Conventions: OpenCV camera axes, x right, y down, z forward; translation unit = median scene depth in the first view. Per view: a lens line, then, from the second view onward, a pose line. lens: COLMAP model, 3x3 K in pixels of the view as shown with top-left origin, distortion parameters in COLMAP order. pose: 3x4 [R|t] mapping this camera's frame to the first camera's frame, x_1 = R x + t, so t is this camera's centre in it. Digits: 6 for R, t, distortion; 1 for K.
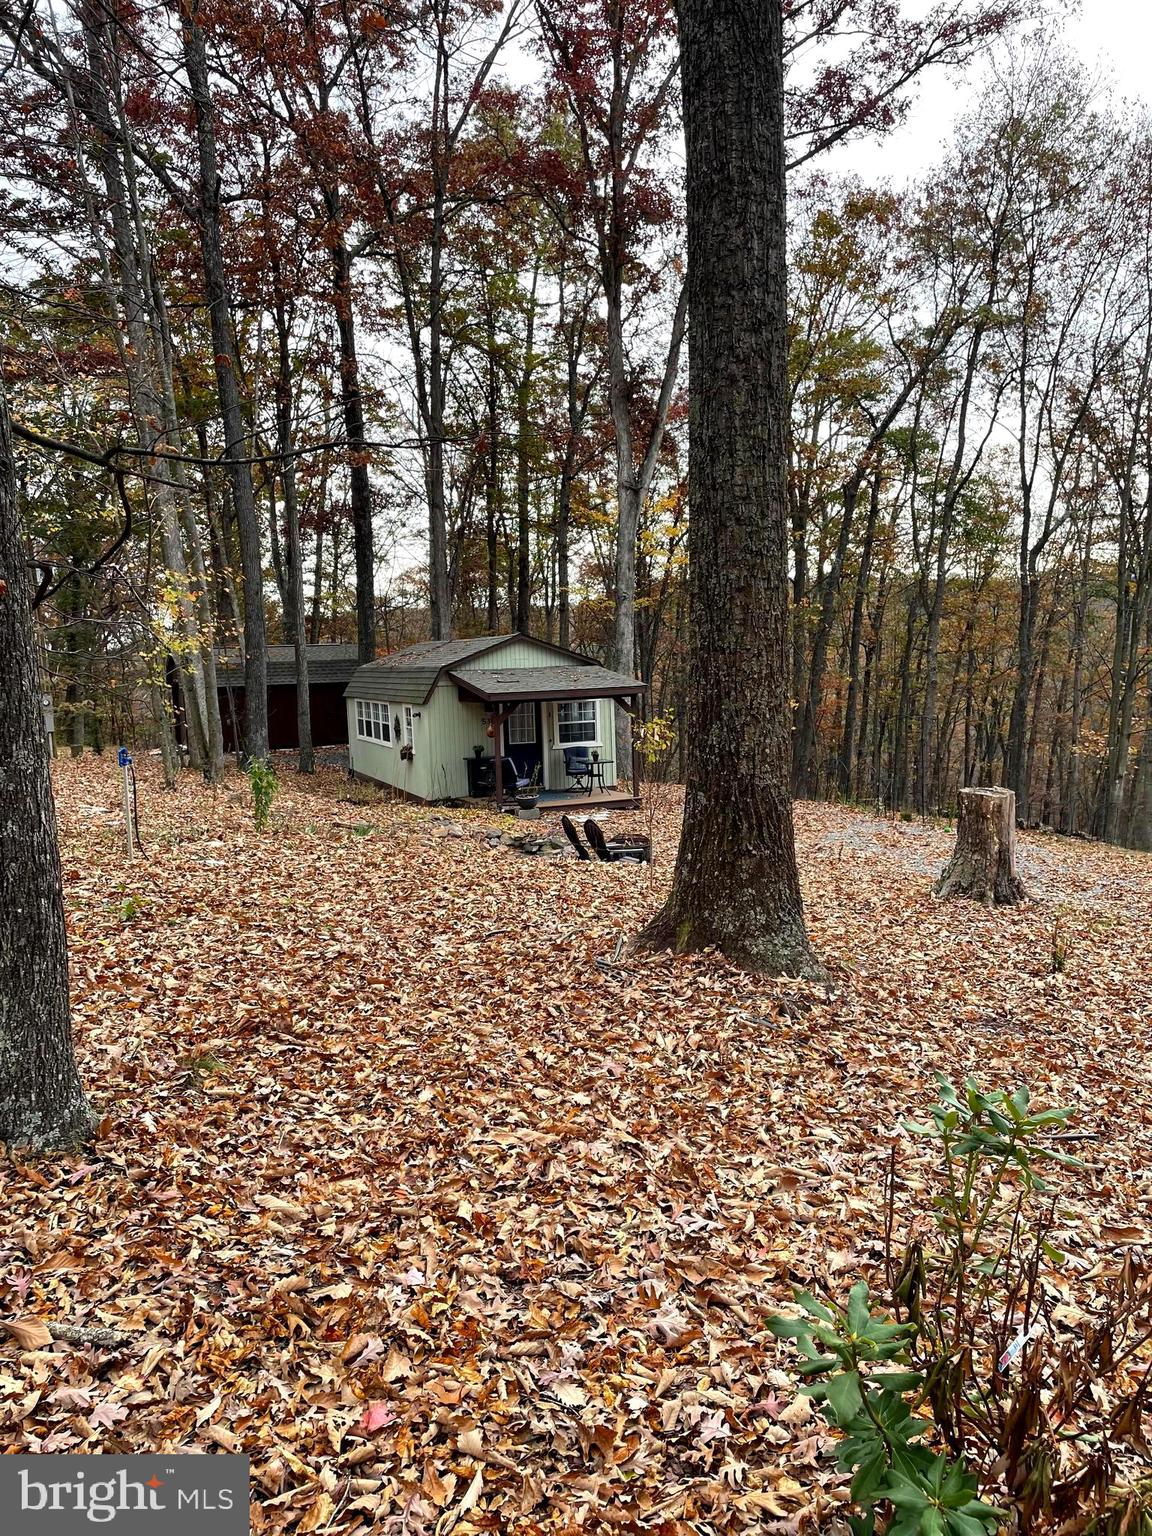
lens RADIAL K [[1157.8, 0, 571.0], [0, 1157.8, 766.4], [0, 0, 1]] dist [0.090647, -0.122638]
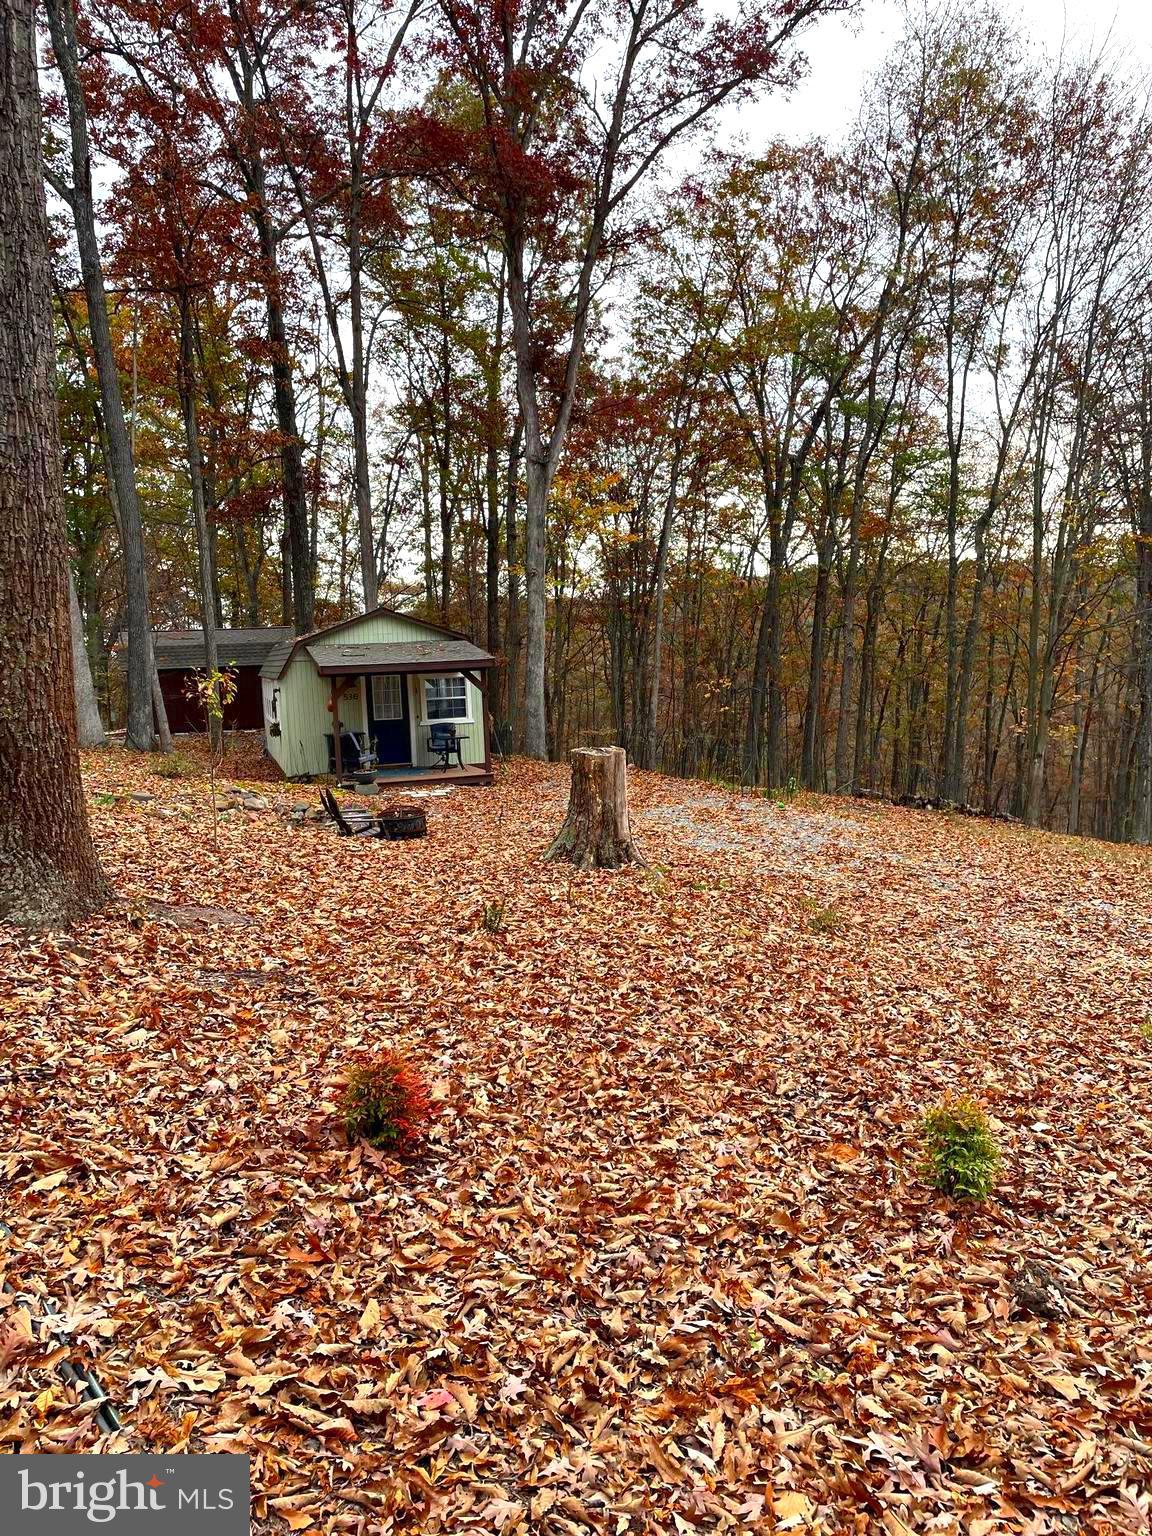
lens RADIAL K [[1157.8, 0, 576.6], [0, 1157.8, 770.9], [0, 0, 1]] dist [0.090647, -0.122638]
pose [[0.997205, 0.000081, -0.074718, 0.190804], [0.000737, 0.999940, 0.010912, 0.012859], [0.074715, -0.010937, 0.997145, 0.023361]]
